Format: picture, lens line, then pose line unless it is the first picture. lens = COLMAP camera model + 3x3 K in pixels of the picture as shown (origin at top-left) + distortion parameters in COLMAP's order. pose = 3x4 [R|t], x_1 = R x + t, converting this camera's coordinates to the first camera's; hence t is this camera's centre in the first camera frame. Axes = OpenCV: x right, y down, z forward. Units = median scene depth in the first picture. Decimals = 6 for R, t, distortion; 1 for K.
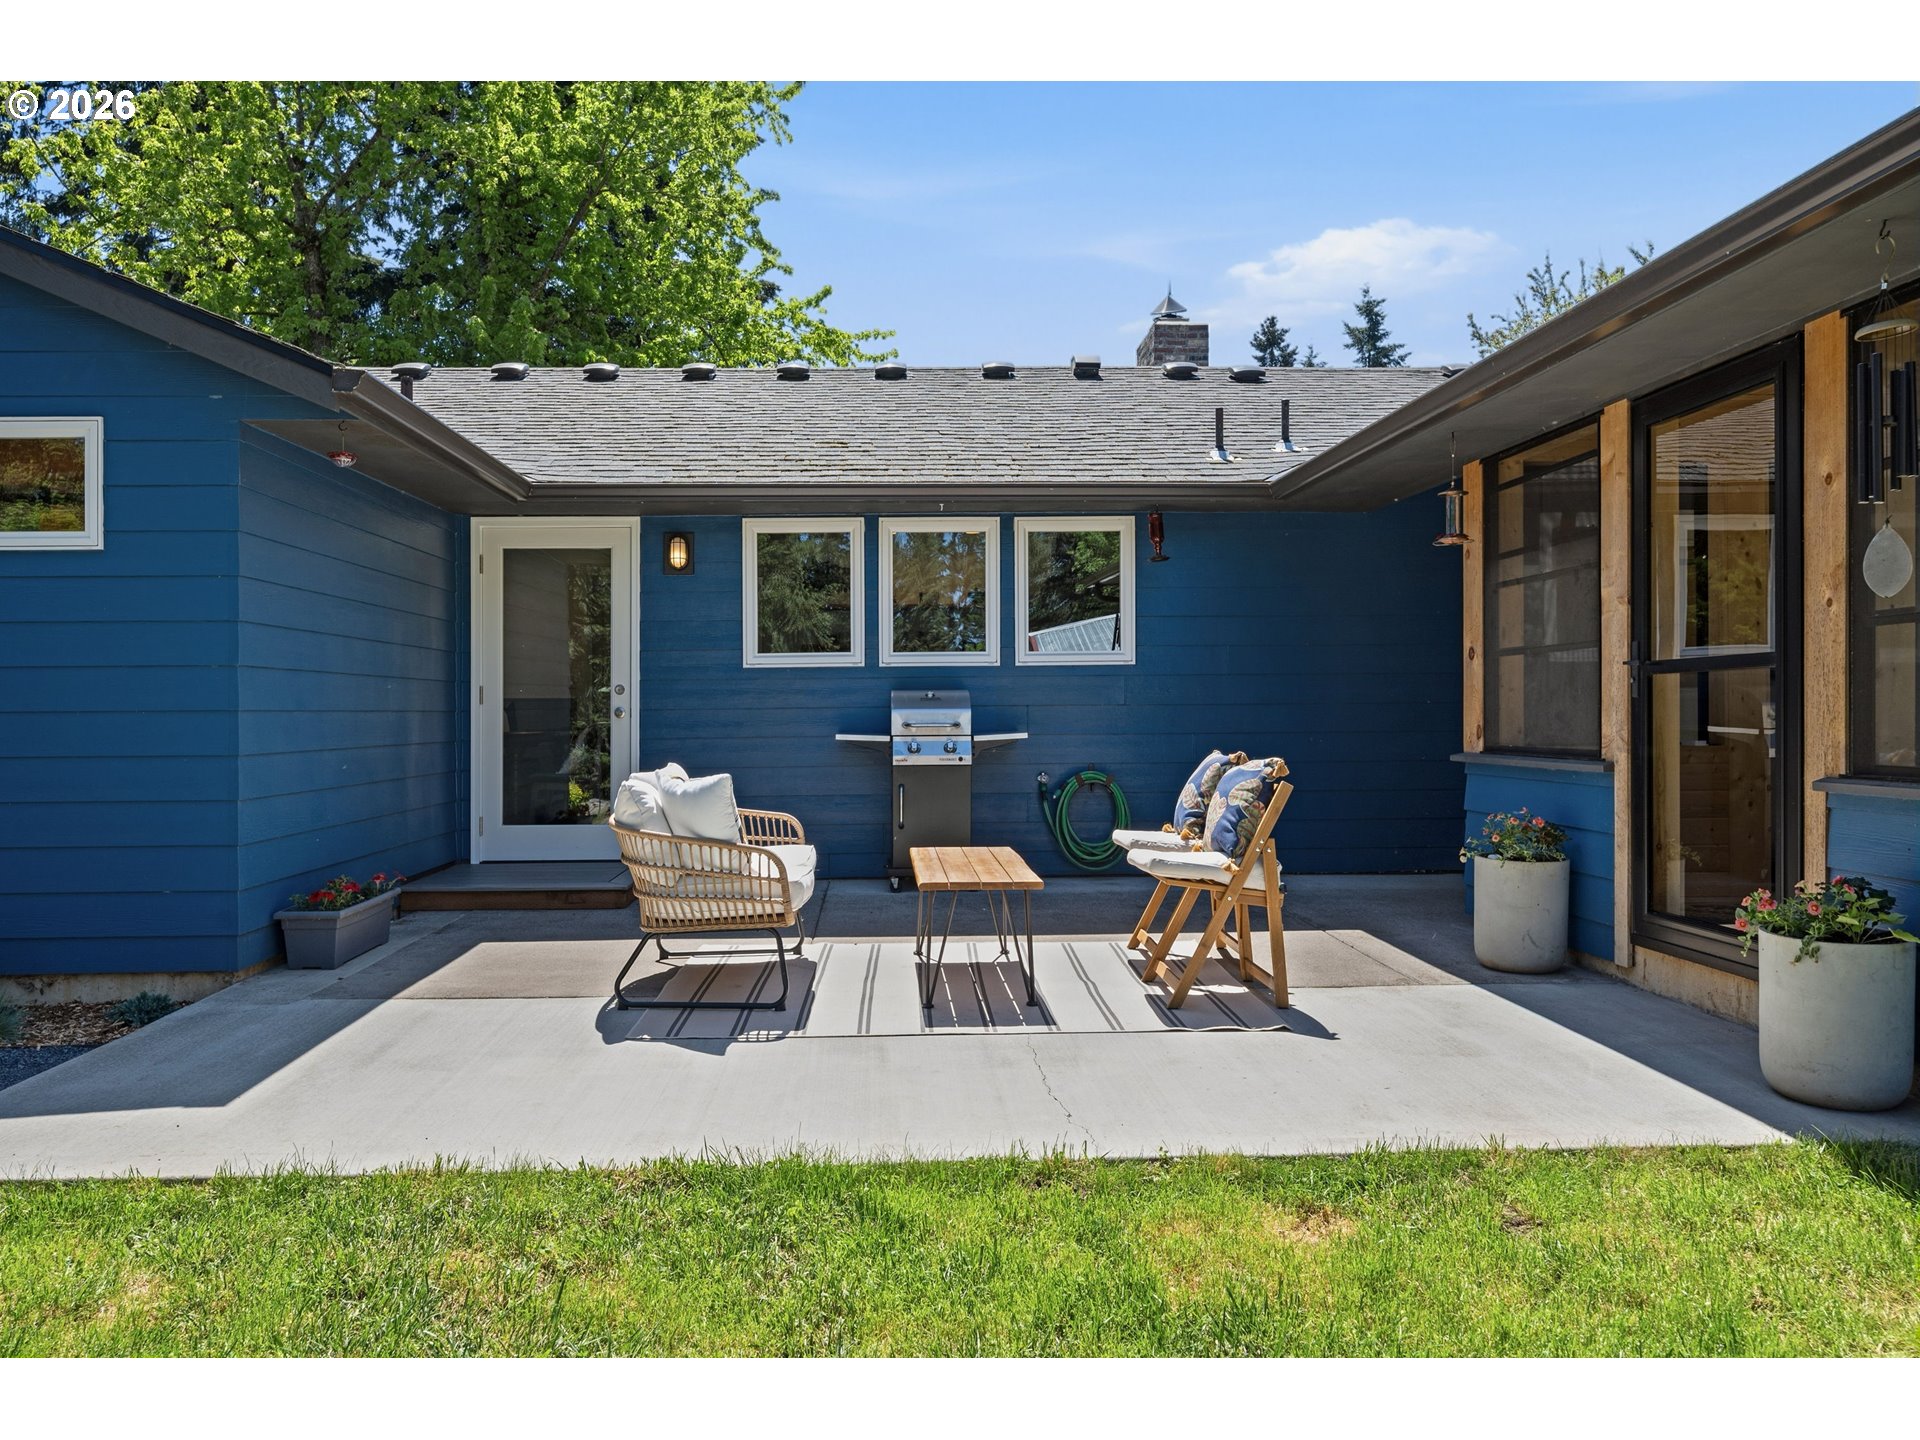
lens RADIAL K [[1319.4, 0, 964.8], [0, 1319.4, 716.2], [0, 0, 1]] dist [-0.003049, -0.001051]
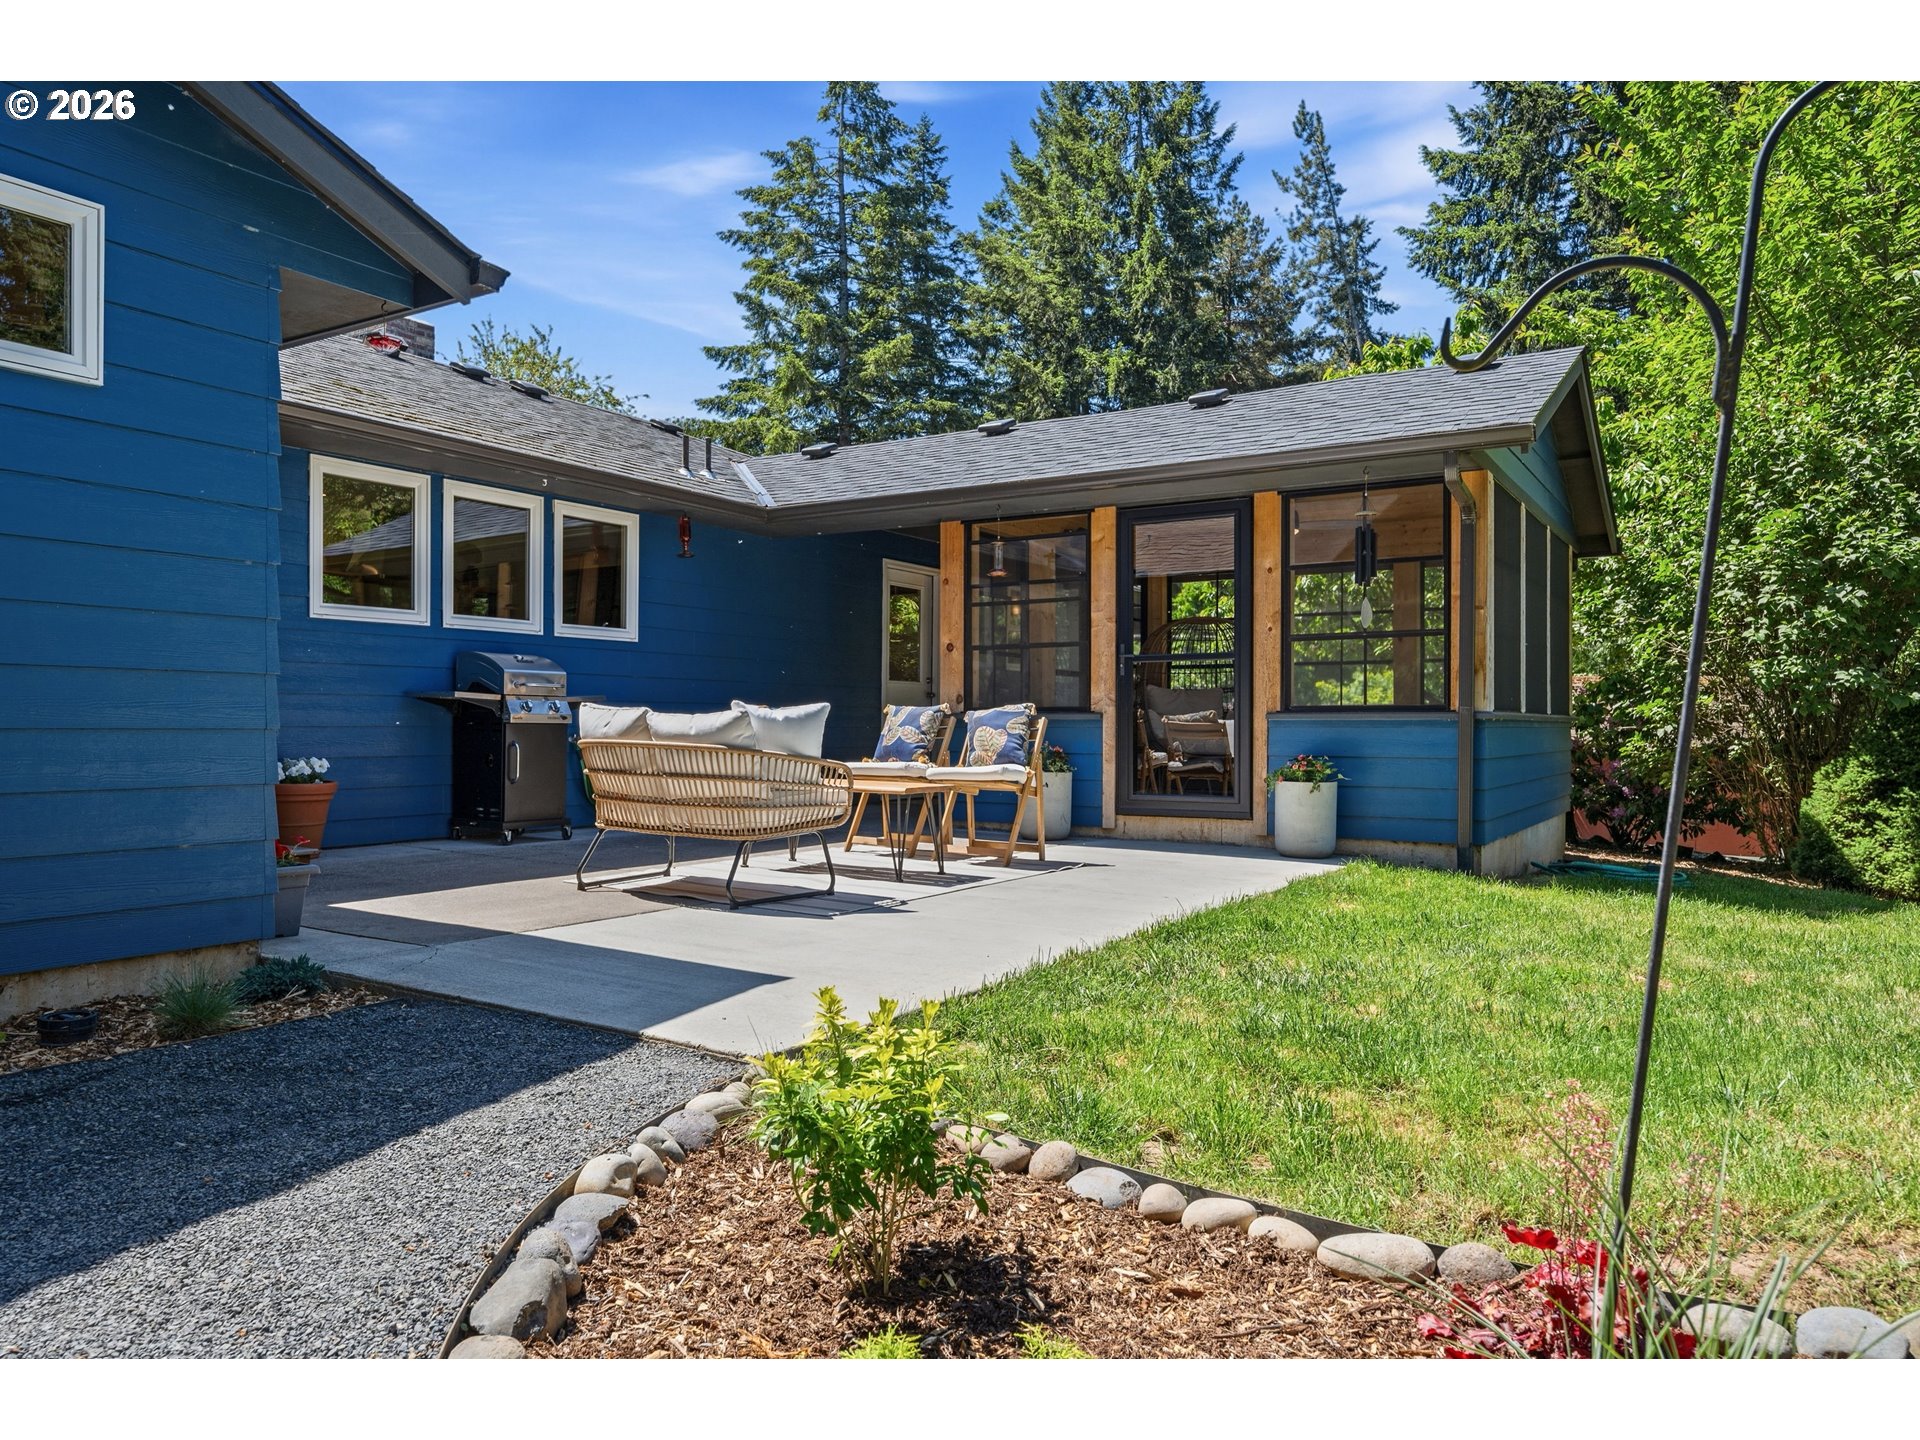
lens RADIAL K [[1253.8, 0, 959.8], [0, 1253.8, 741.9], [0, 0, 1]] dist [0.000104, -0.000451]
pose [[0.563781, -0.000857, 0.825924, -0.824708], [-0.004819, 0.999979, 0.004327, 0.056672], [-0.825911, -0.006419, 0.563765, 0.180532]]
